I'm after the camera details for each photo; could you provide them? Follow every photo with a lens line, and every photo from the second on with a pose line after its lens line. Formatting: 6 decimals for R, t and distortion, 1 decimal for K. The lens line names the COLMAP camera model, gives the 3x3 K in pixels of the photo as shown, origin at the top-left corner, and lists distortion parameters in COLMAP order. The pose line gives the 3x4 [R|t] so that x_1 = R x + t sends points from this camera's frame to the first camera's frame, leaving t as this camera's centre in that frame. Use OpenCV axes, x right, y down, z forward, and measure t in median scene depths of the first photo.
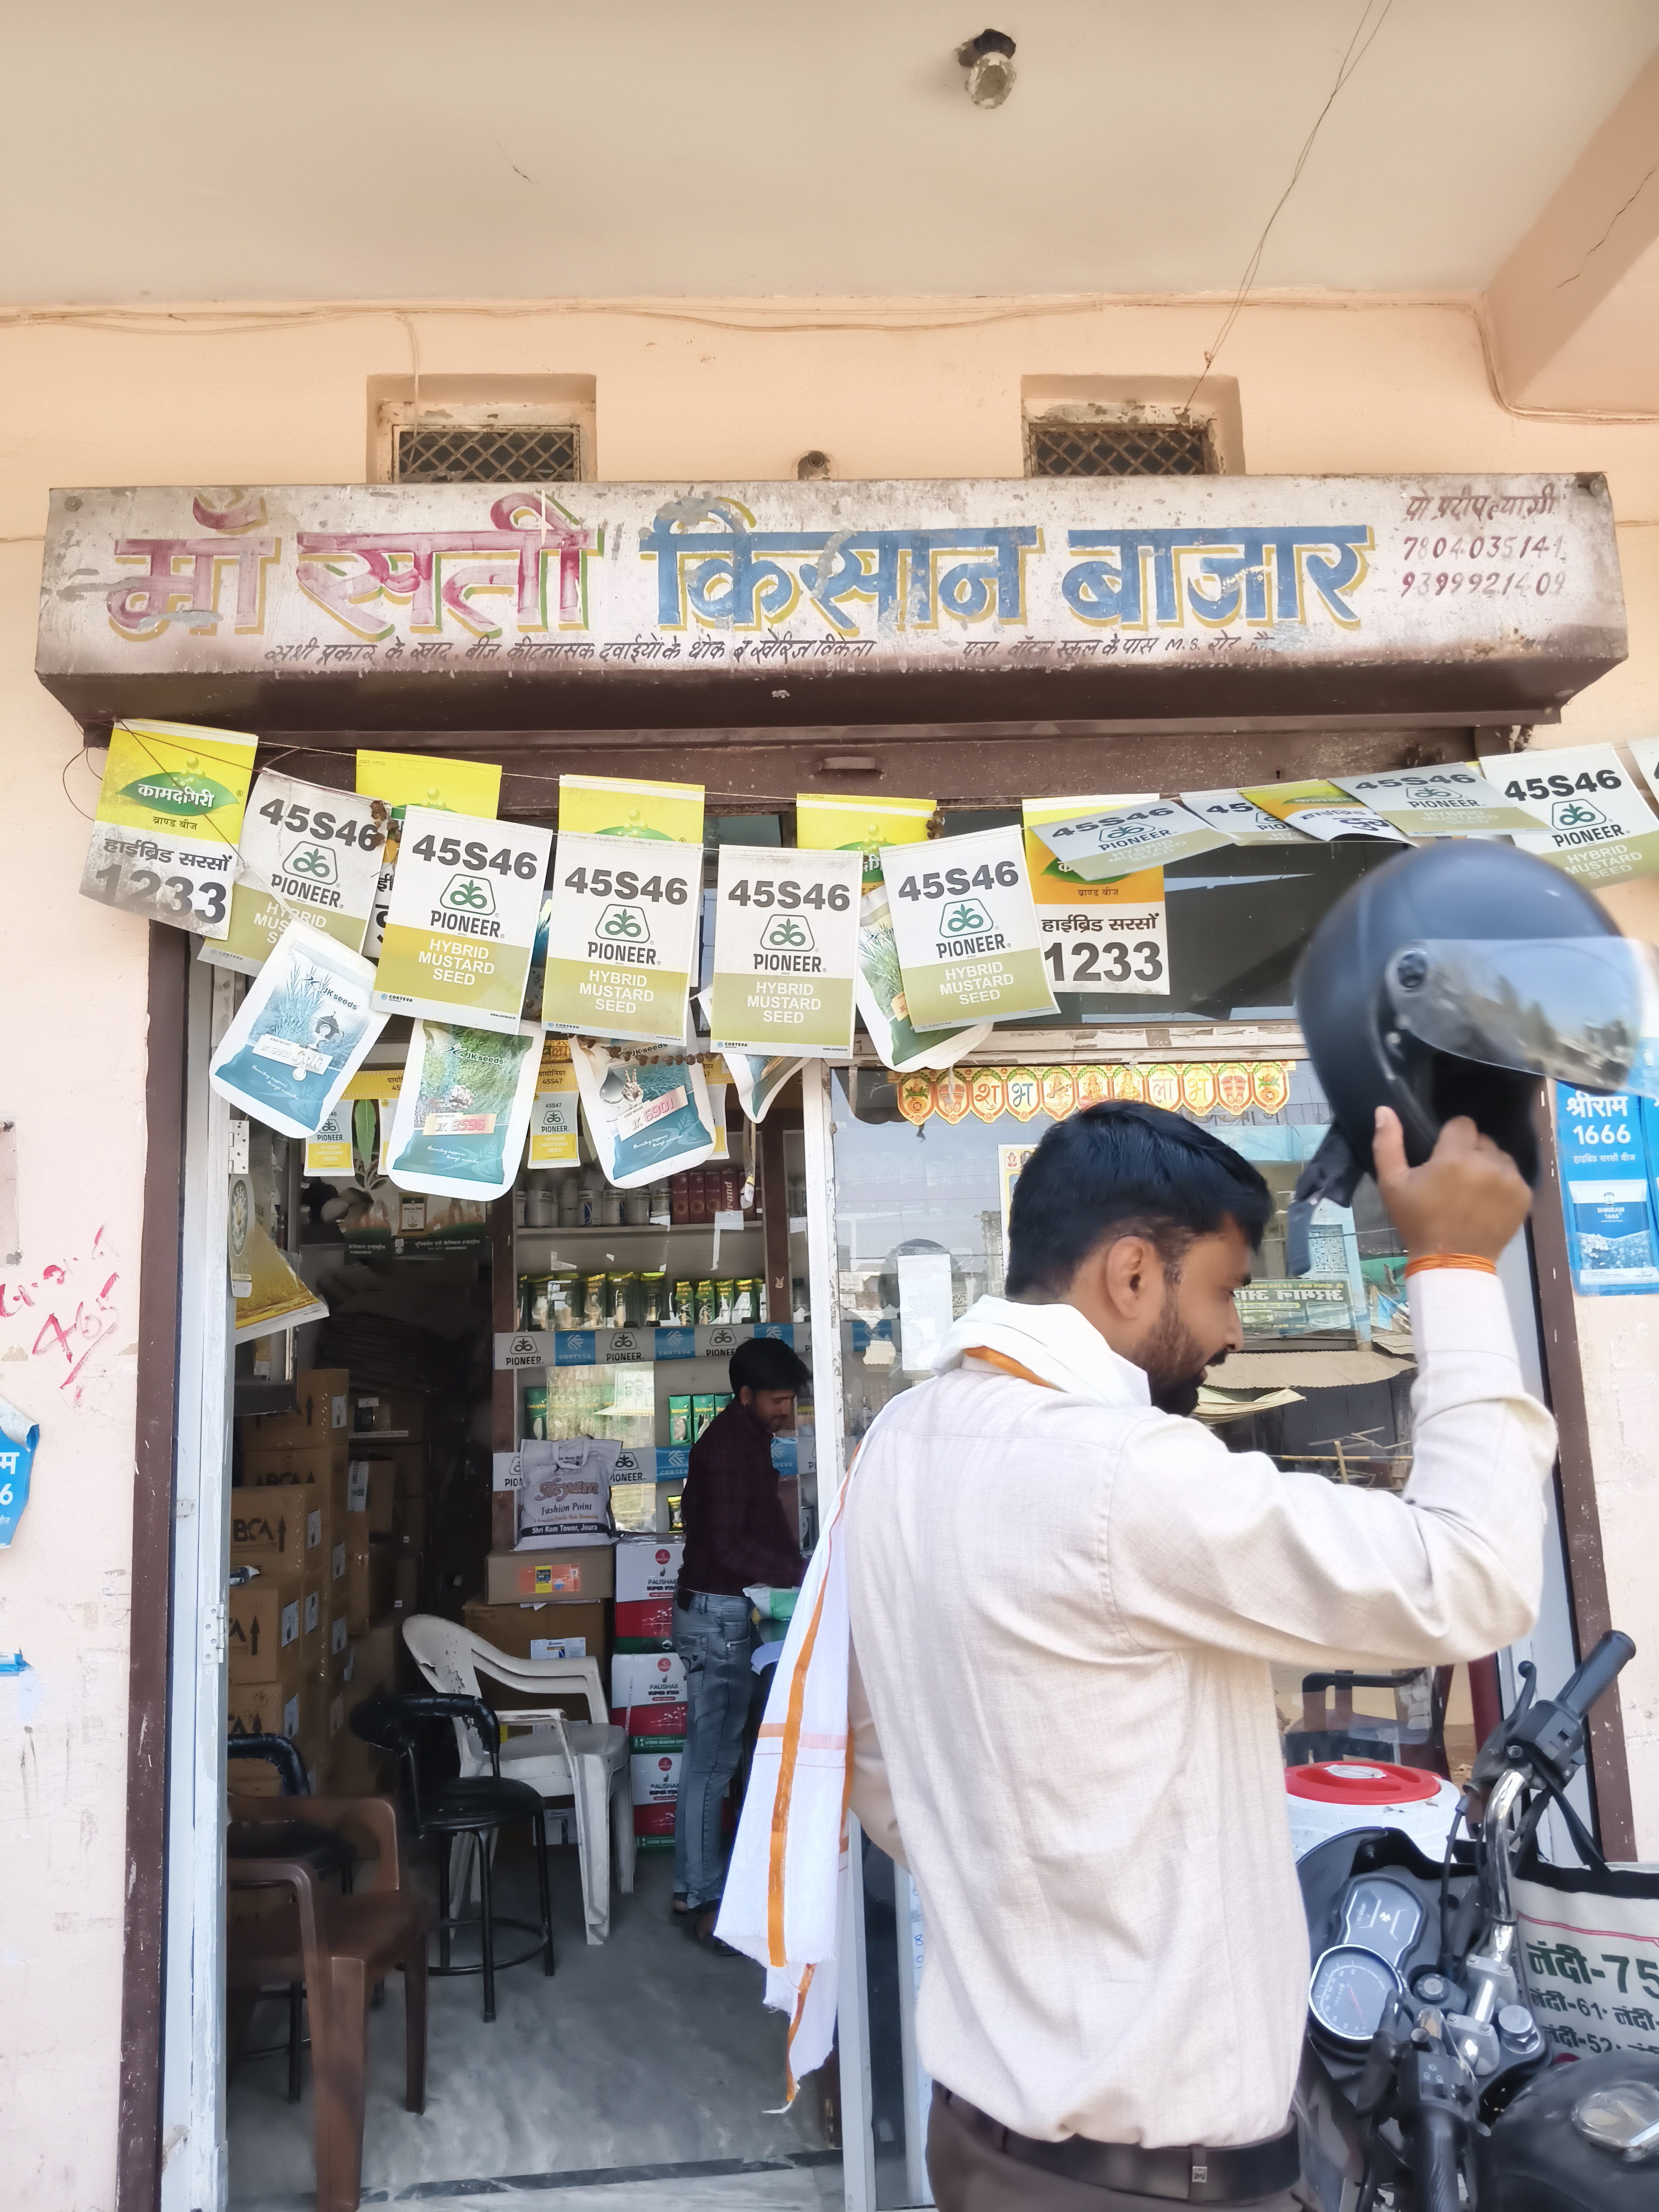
lens RADIAL K [[1723.8, 0, 792.3], [0, 1723.8, 1103.9], [0, 0, 1]] dist [0.132610, -0.316203]
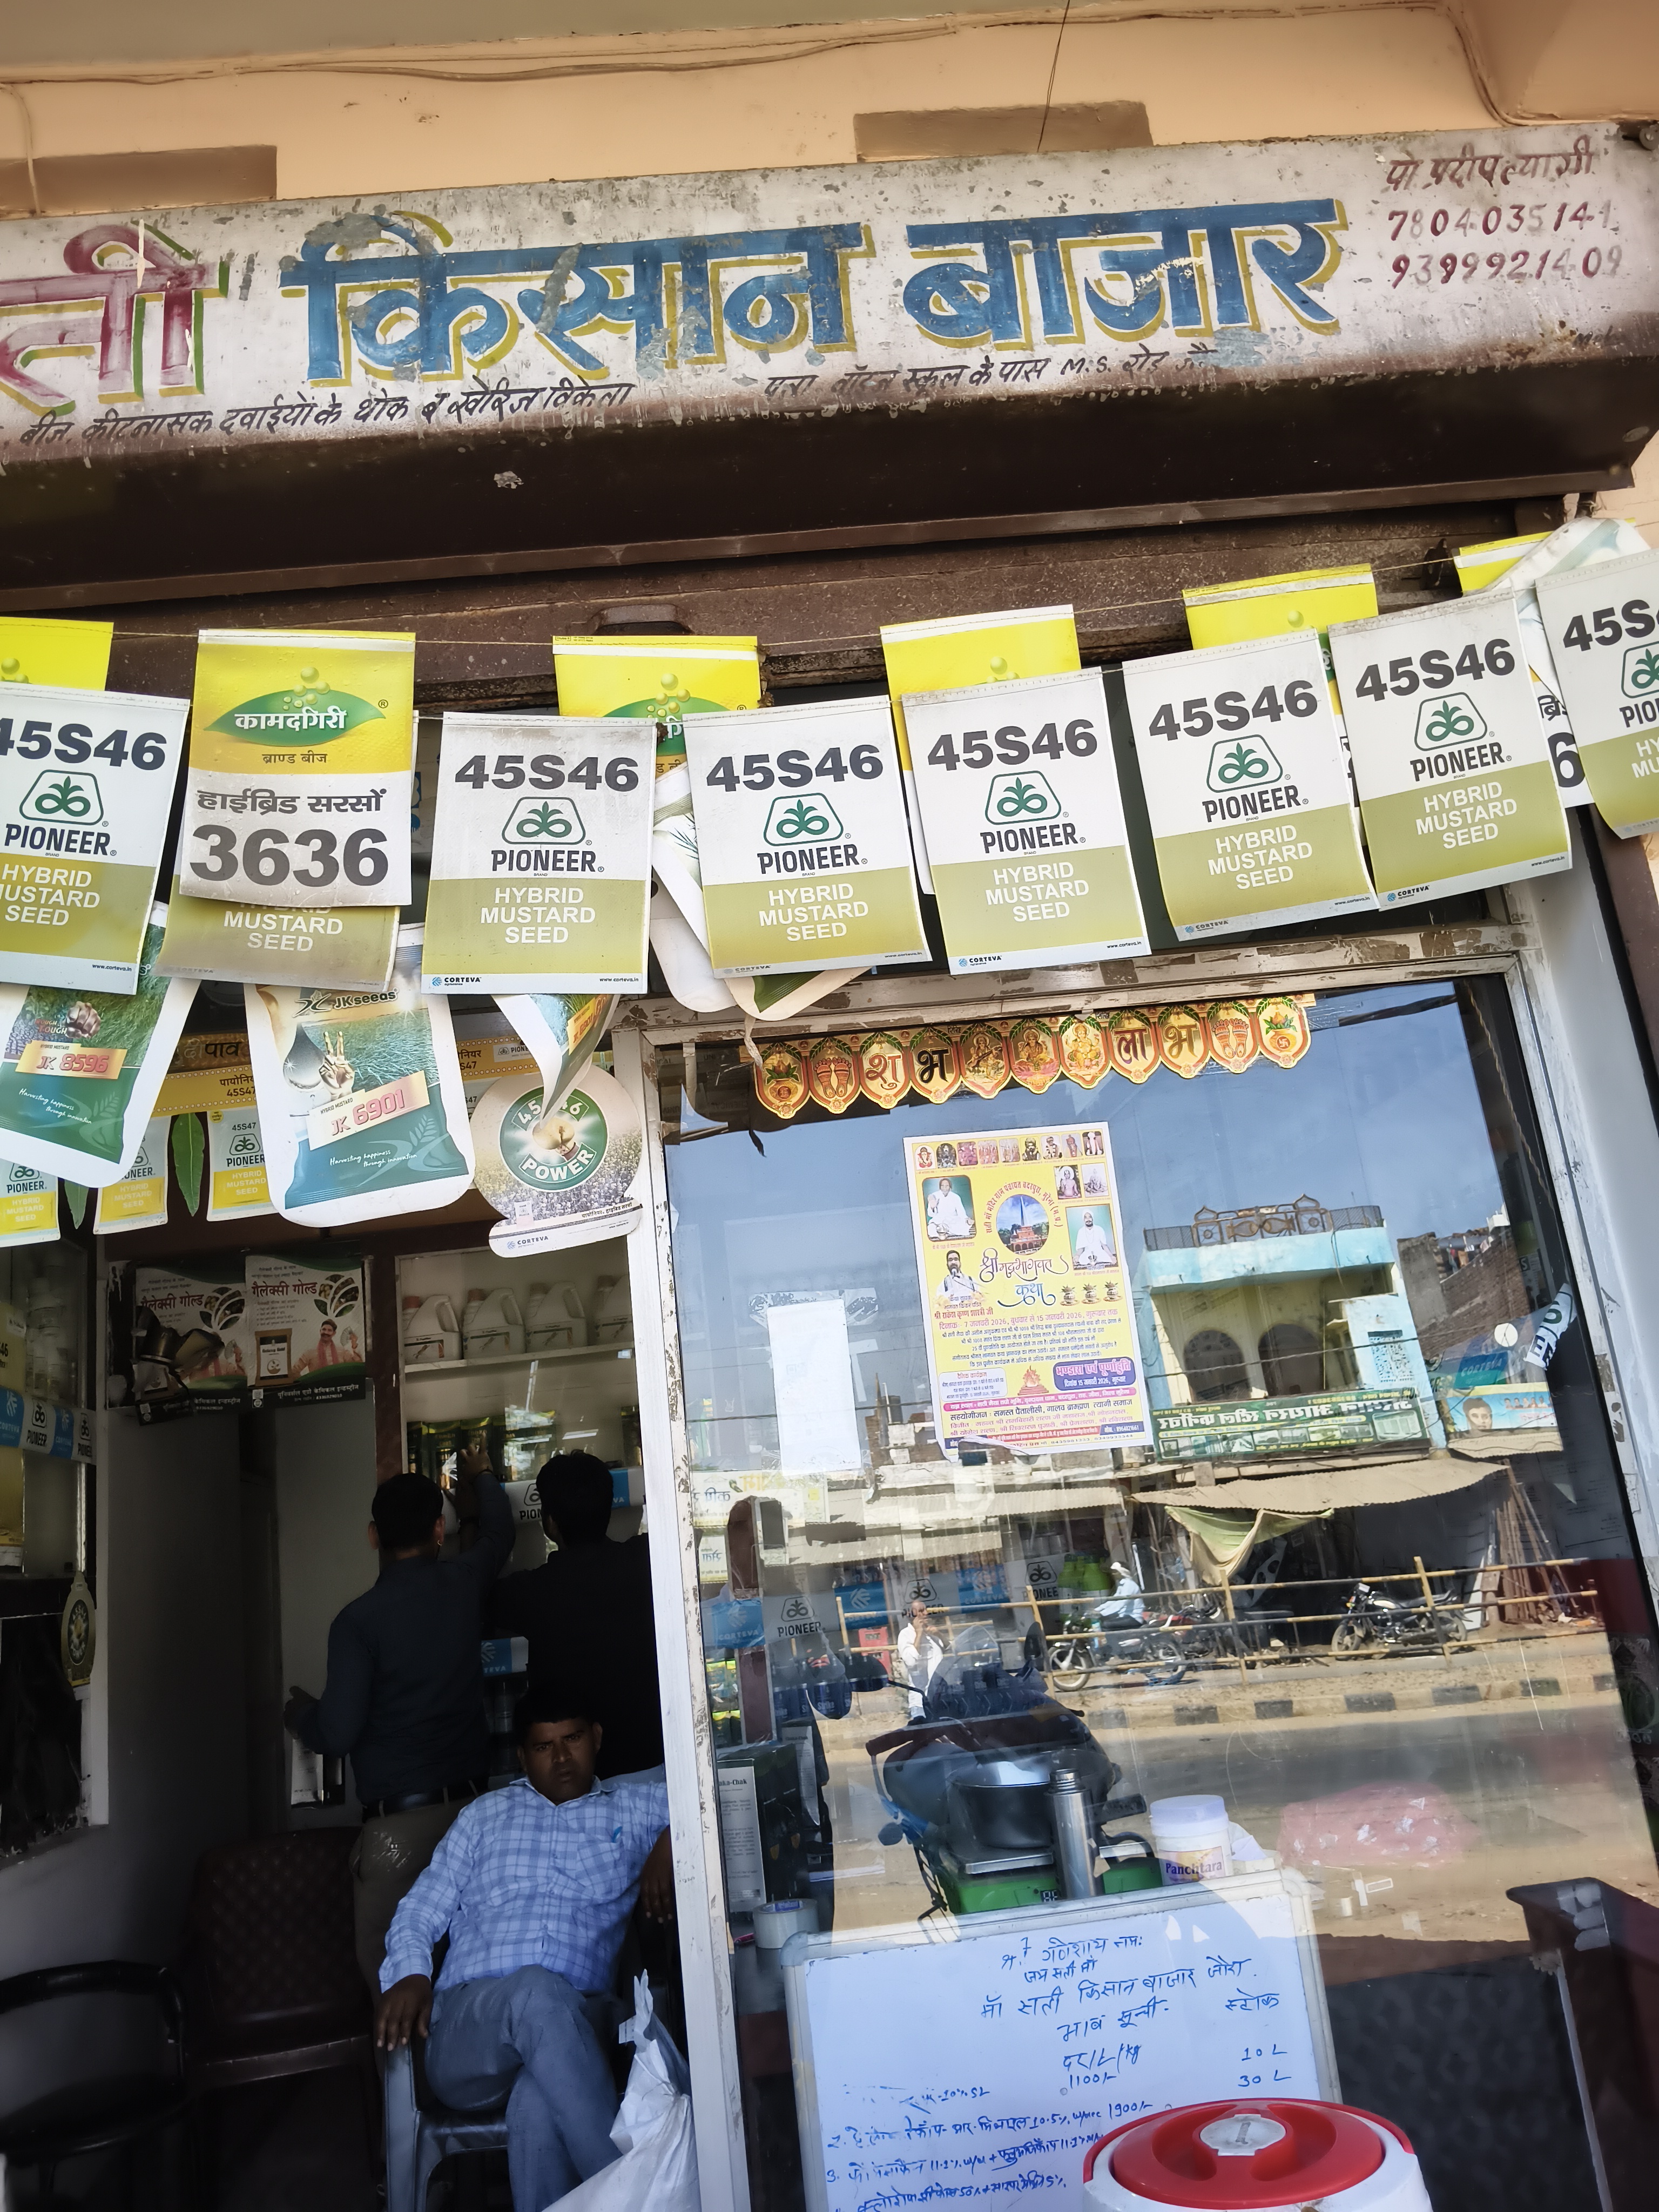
lens RADIAL K [[1636.9, 0, 852.3], [0, 1636.9, 1113.0], [0, 0, 1]] dist [0.031223, -0.069130]
pose [[0.997062, -0.076587, 0.001086, 0.109423], [0.076335, 0.992406, -0.096449, 0.083580], [0.006309, 0.096249, 0.995337, 0.385593]]
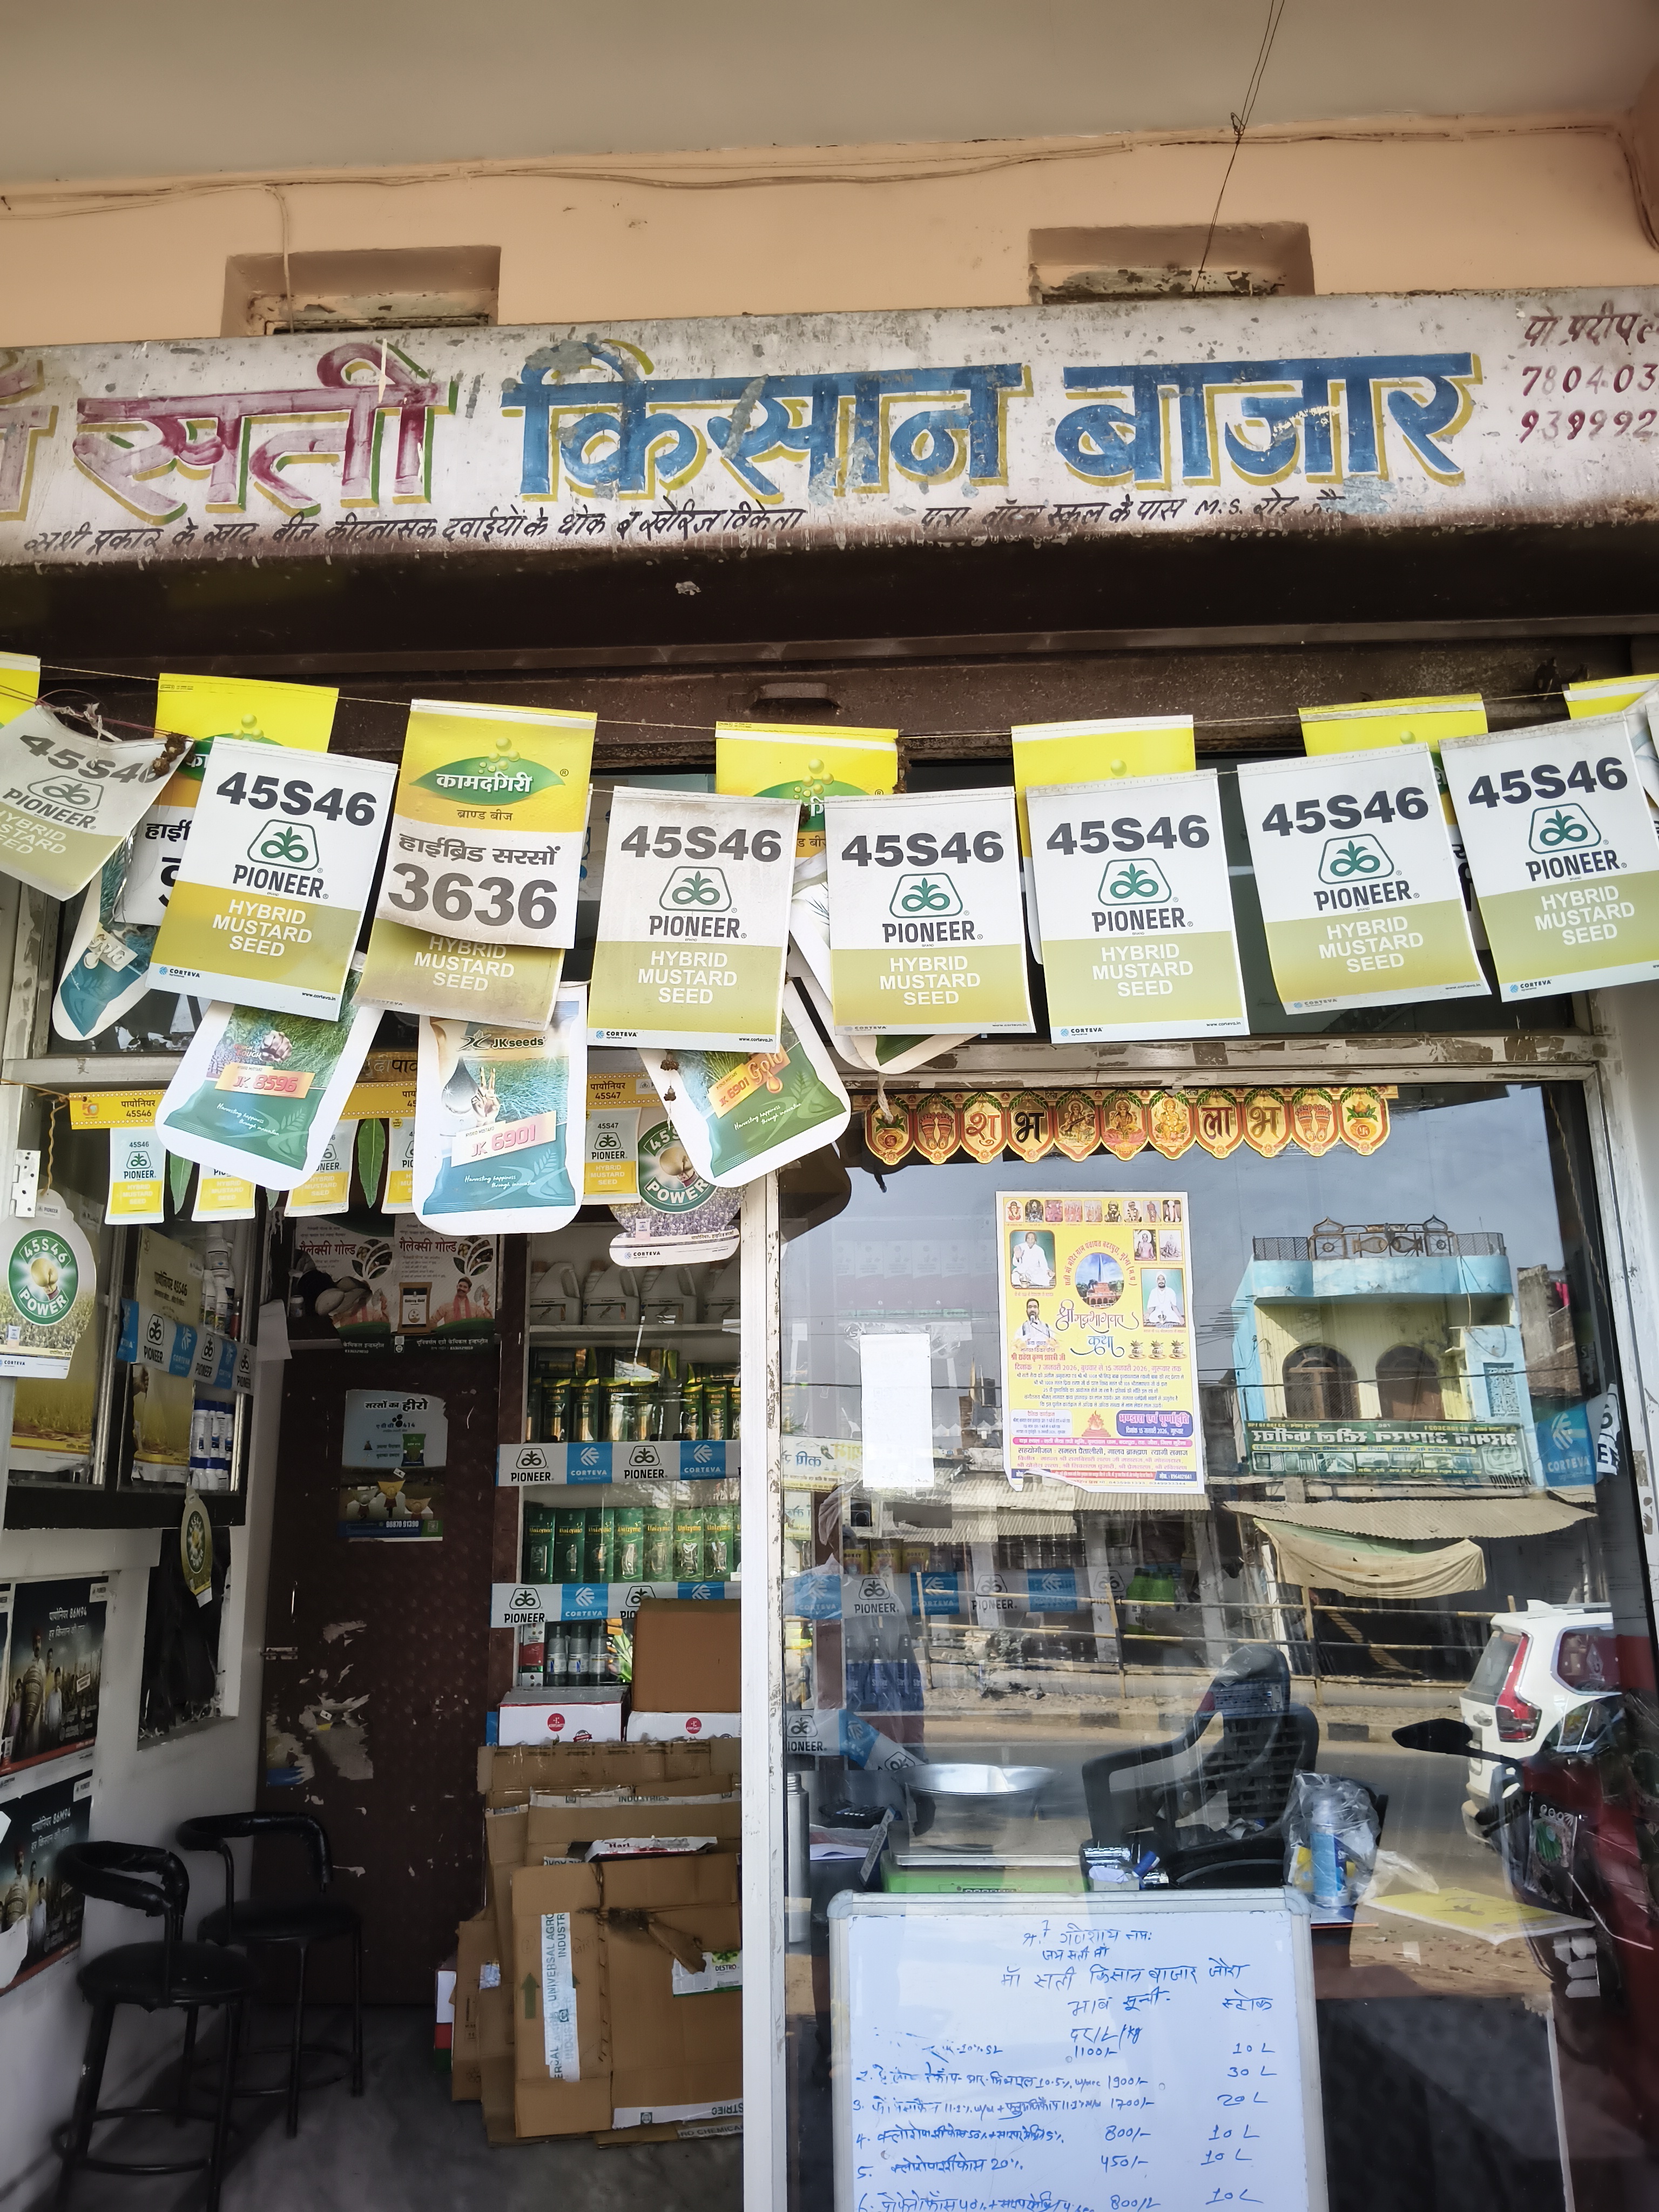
lens RADIAL K [[1676.8, 0, 811.3], [0, 1676.8, 1125.8], [0, 0, 1]] dist [0.032057, -0.075645]
pose [[0.995176, 0.003455, -0.098050, 0.122347], [-0.010409, 0.997457, -0.070507, 0.052628], [0.097557, 0.071188, 0.992681, 0.289175]]
